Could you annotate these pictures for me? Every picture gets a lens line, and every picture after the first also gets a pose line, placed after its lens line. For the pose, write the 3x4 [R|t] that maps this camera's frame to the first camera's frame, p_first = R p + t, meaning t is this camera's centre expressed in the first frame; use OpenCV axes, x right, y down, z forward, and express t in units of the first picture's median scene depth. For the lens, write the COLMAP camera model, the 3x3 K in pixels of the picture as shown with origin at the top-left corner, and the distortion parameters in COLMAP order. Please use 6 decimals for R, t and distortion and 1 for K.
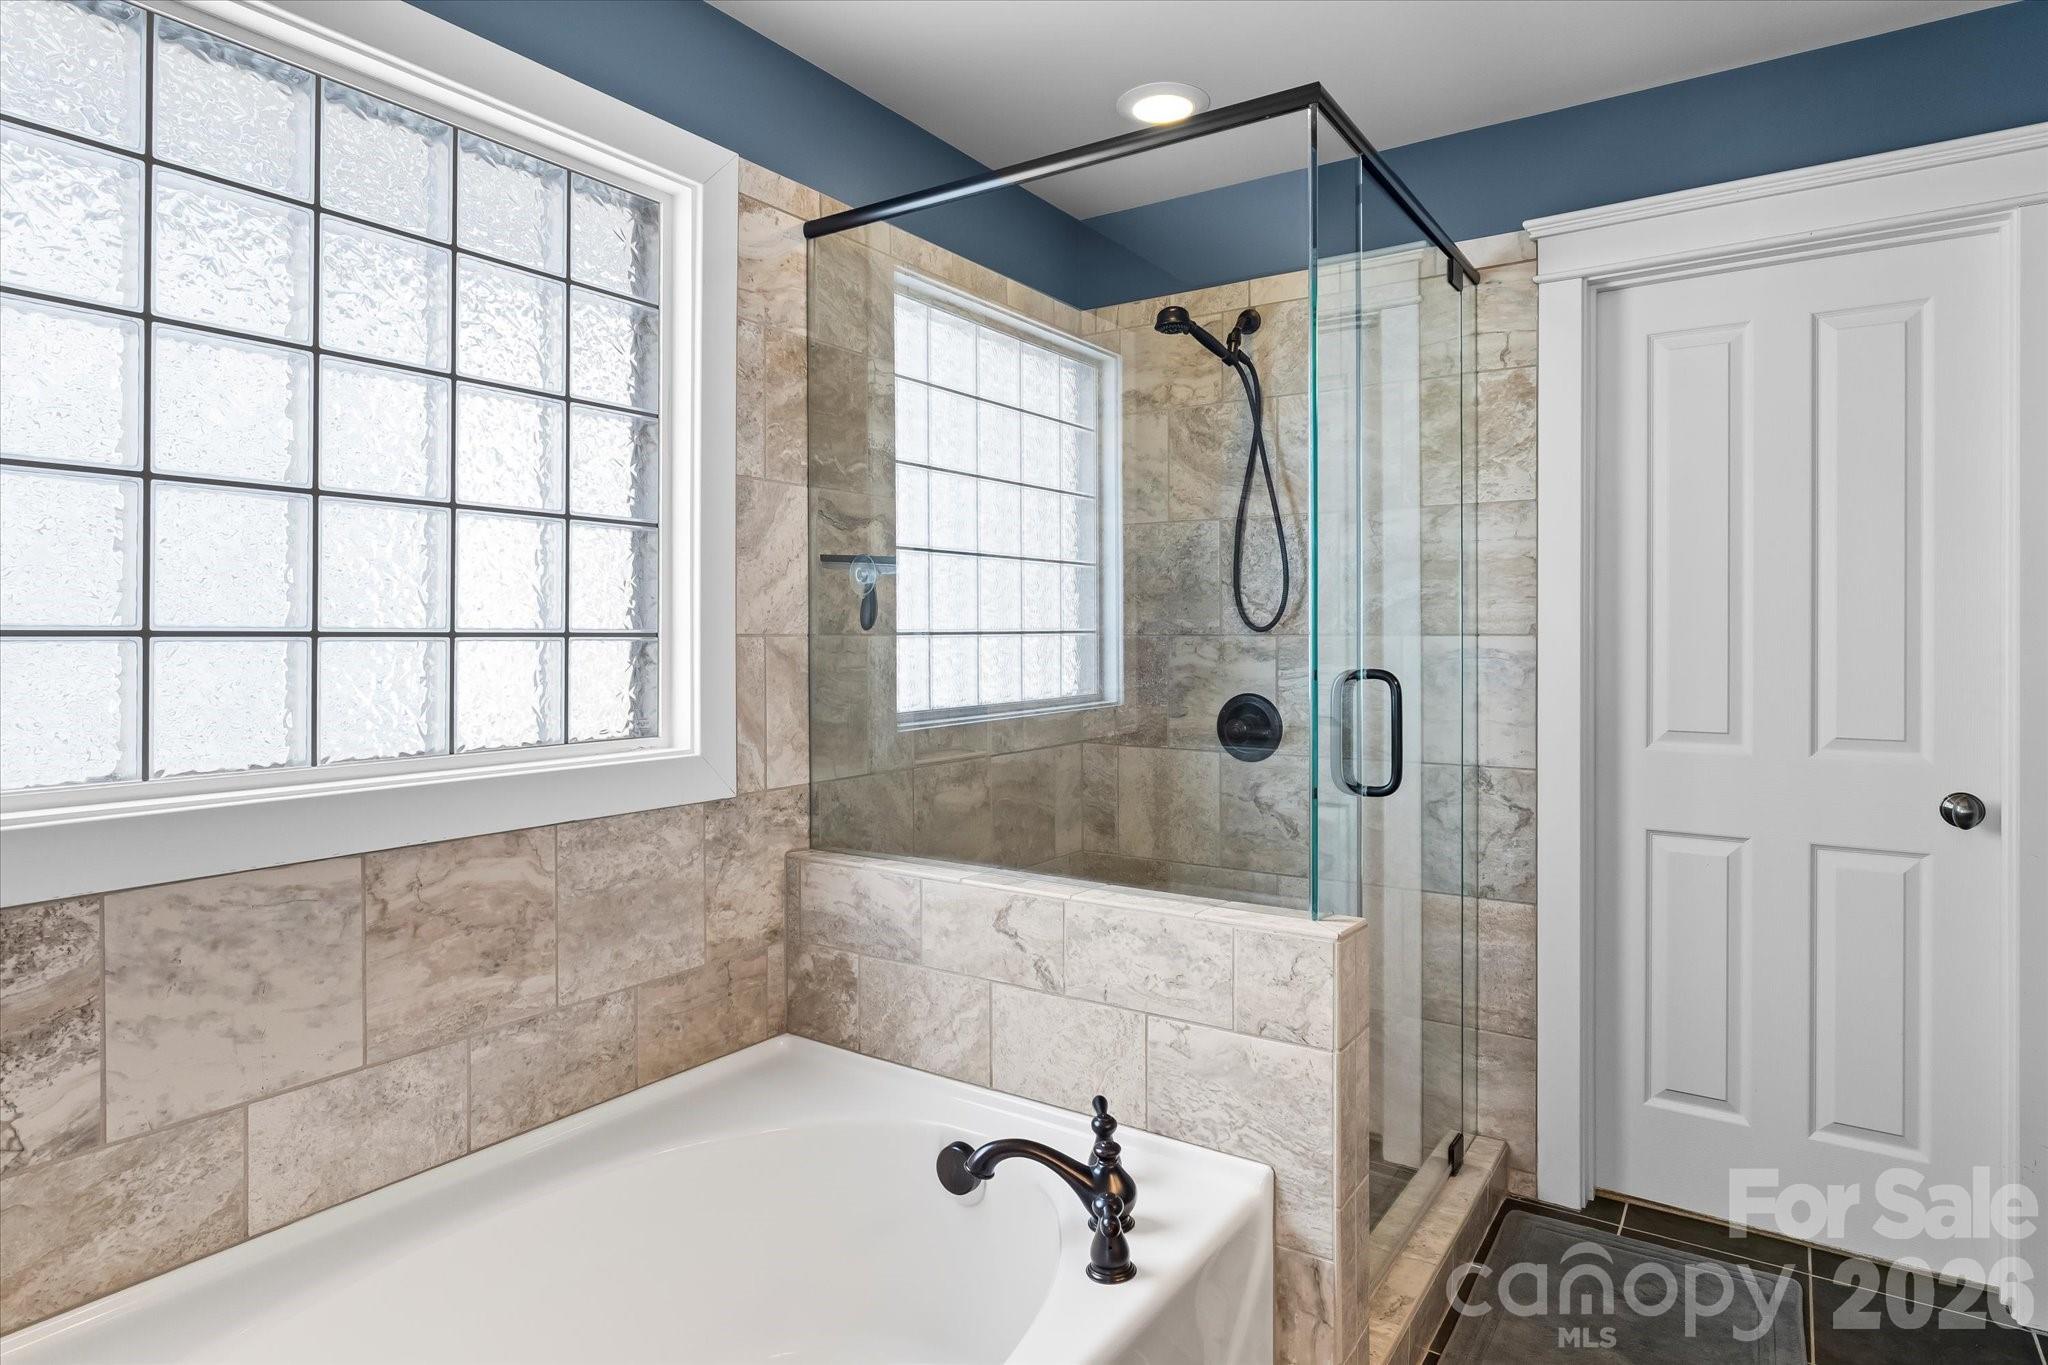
lens RADIAL K [[1149.3, 0, 1026.6], [0, 1149.3, 636.0], [0, 0, 1]] dist [-0.003336, 0.000277]
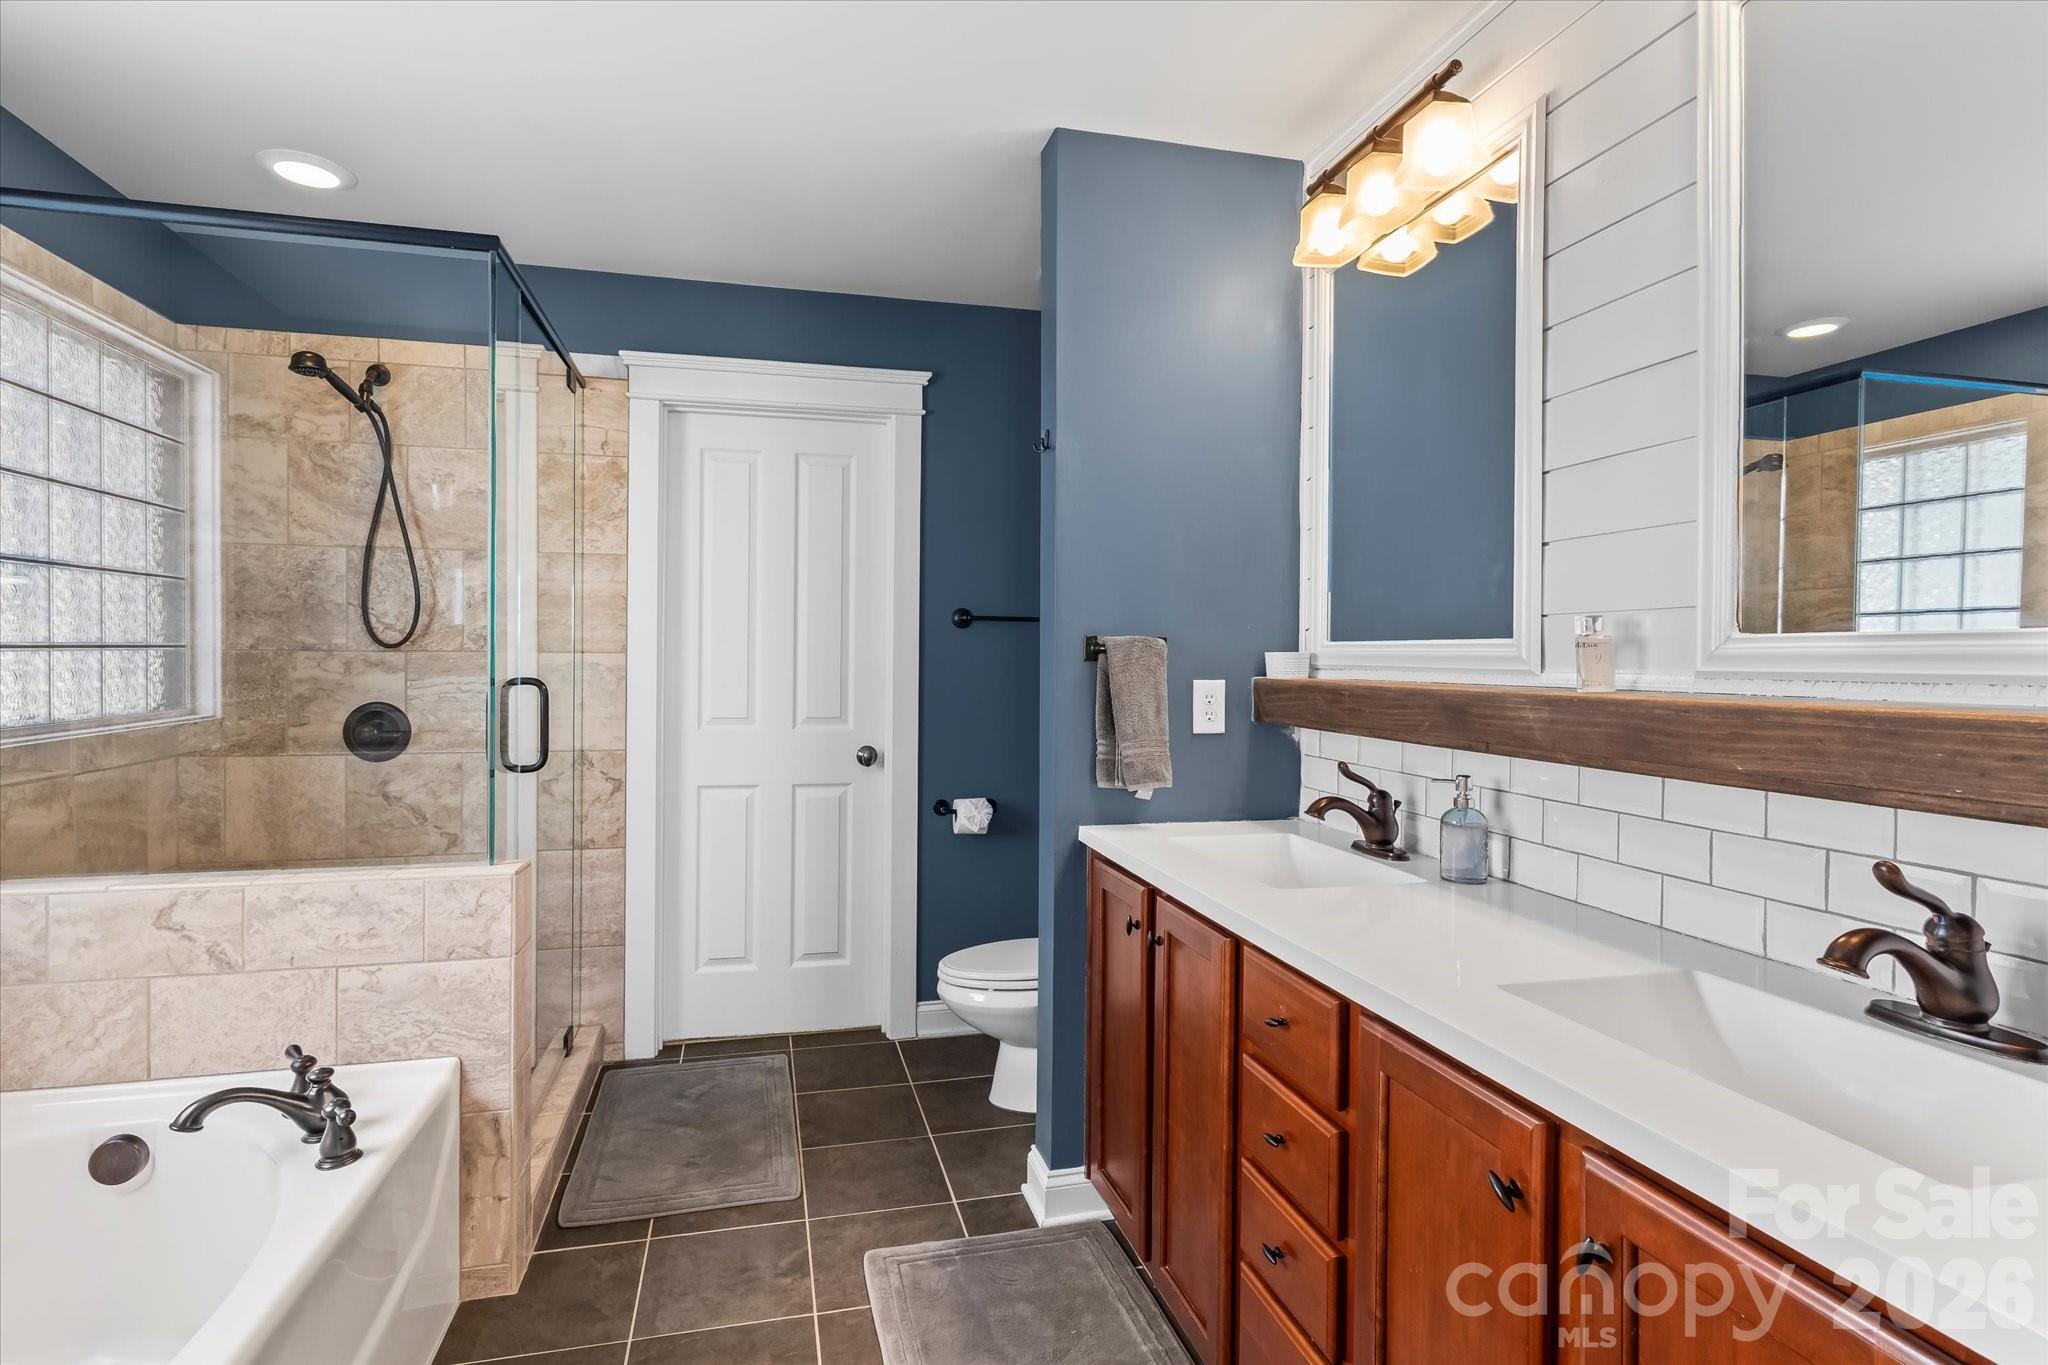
lens RADIAL K [[1025.4, 0, 1016.9], [0, 1025.4, 646.4], [0, 0, 1]] dist [0.001712, 0.001018]
pose [[0.668438, 0.011687, 0.743676, -0.159532], [-0.007007, 0.999931, -0.009416, -0.000194], [-0.743735, 0.001083, 0.668474, -0.174003]]
